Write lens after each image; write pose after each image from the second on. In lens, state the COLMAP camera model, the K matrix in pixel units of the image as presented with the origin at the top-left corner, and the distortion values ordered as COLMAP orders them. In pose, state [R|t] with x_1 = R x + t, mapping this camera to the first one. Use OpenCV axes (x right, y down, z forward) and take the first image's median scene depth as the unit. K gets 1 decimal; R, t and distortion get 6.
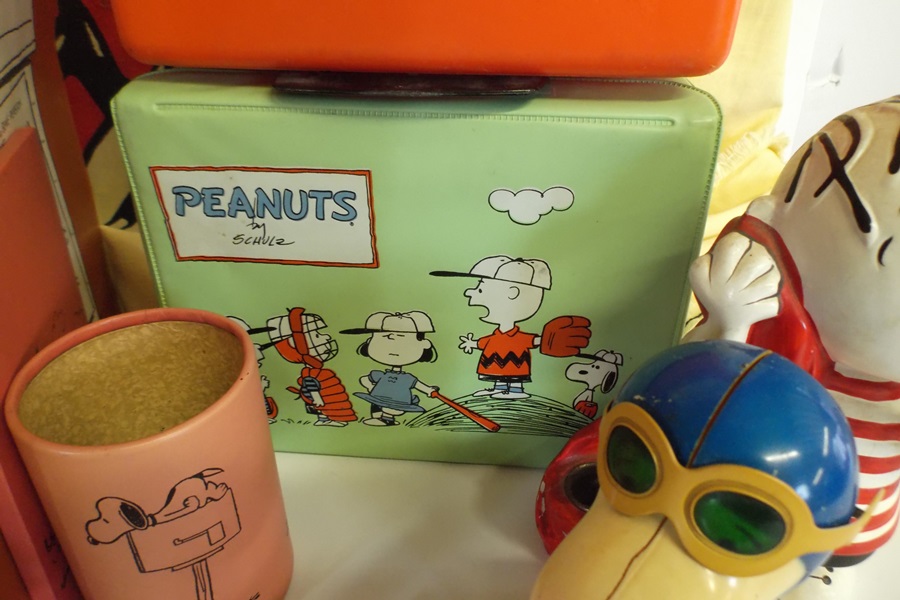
lens RADIAL K [[654.5, 0, 443.6], [0, 654.5, 300.8], [0, 0, 1]] dist [0.017190, 0.002326]
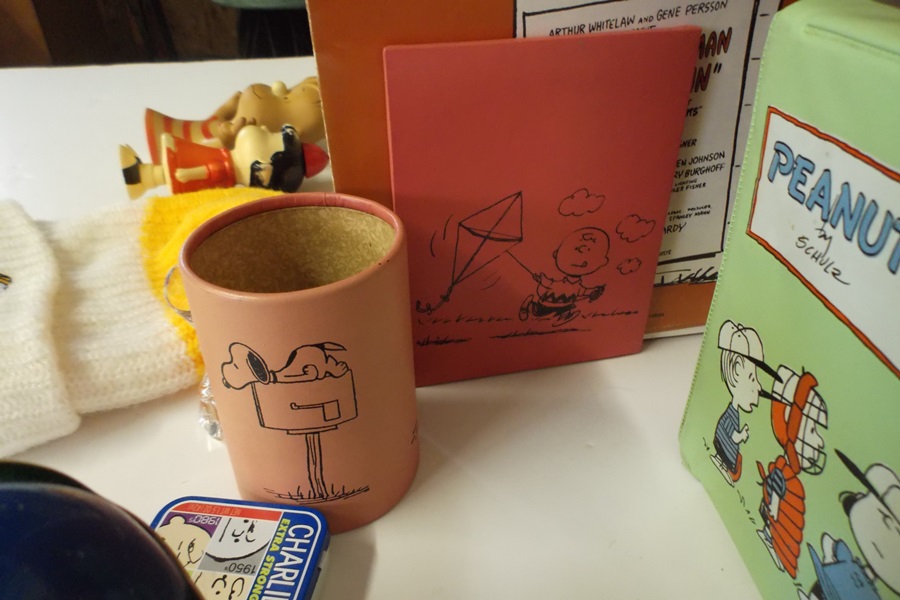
lens RADIAL K [[664.1, 0, 450.0], [0, 664.1, 300.0], [0, 0, 1]] dist [0.021837, 0.003616]
pose [[0.167213, 0.521438, -0.836745, 0.253121], [-0.483395, 0.783044, 0.391372, -0.144803], [0.859284, 0.339036, 0.382996, 0.435115]]
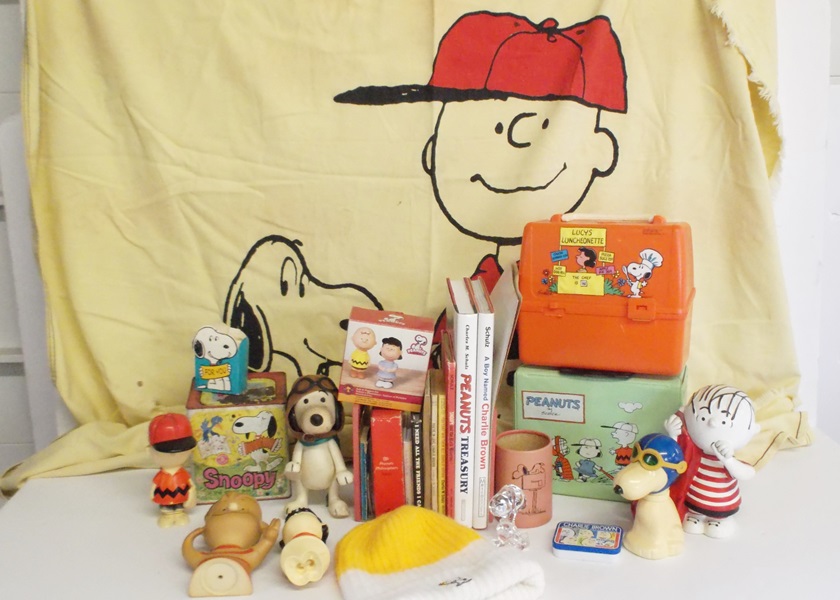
lens RADIAL K [[1017.3, 0, 430.2], [0, 1017.3, 337.2], [0, 0, 1]] dist [0.104406, 0.019331]
pose [[0.972206, 0.038053, -0.231016, 0.321300], [-0.096254, 0.964424, -0.246215, 0.887075], [0.213428, 0.261607, 0.941281, -4.206747]]
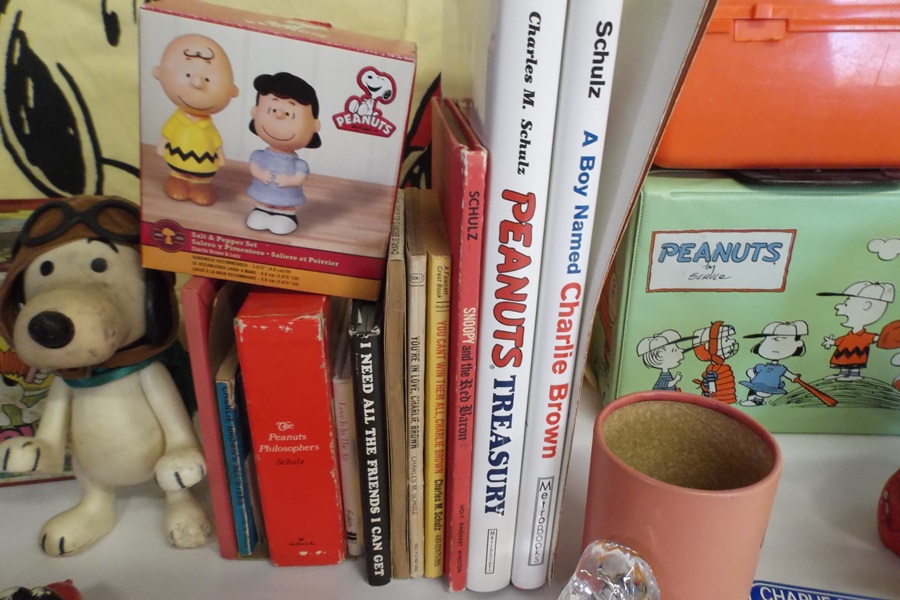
lens RADIAL K [[661.0, 0, 452.8], [0, 661.0, 308.9], [0, 0, 1]] dist [0.017293, -0.003246]
pose [[0.983468, 0.076786, -0.163998, -0.548063], [-0.093622, 0.990820, -0.097524, 0.126370], [0.155004, 0.111266, 0.981628, -0.523451]]
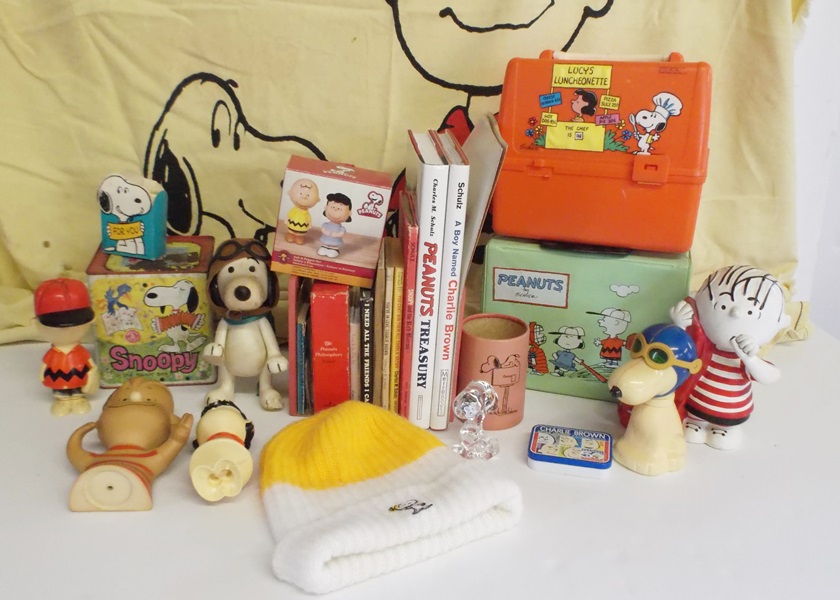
lens RADIAL K [[840.0, 0, 400.6], [0, 840.0, 319.2], [0, 0, 1]] dist [0.053189, 0.007450]
pose [[0.975961, 0.093783, -0.196738, -0.082940], [-0.123990, 0.981288, -0.147308, 0.617086], [0.179241, 0.168161, 0.969327, -2.626556]]
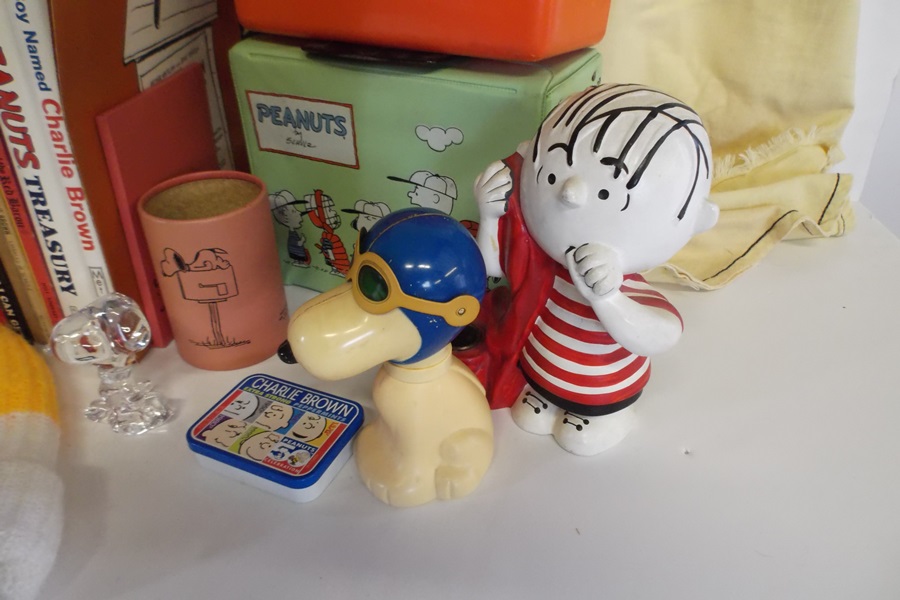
lens RADIAL K [[664.1, 0, 450.0], [0, 664.1, 300.0], [0, 0, 1]] dist [0.021837, 0.003616]
pose [[0.915093, 0.204118, -0.347765, 0.733364], [-0.194389, 0.978896, 0.063051, 0.116343], [0.353295, 0.009904, 0.935459, -0.426516]]
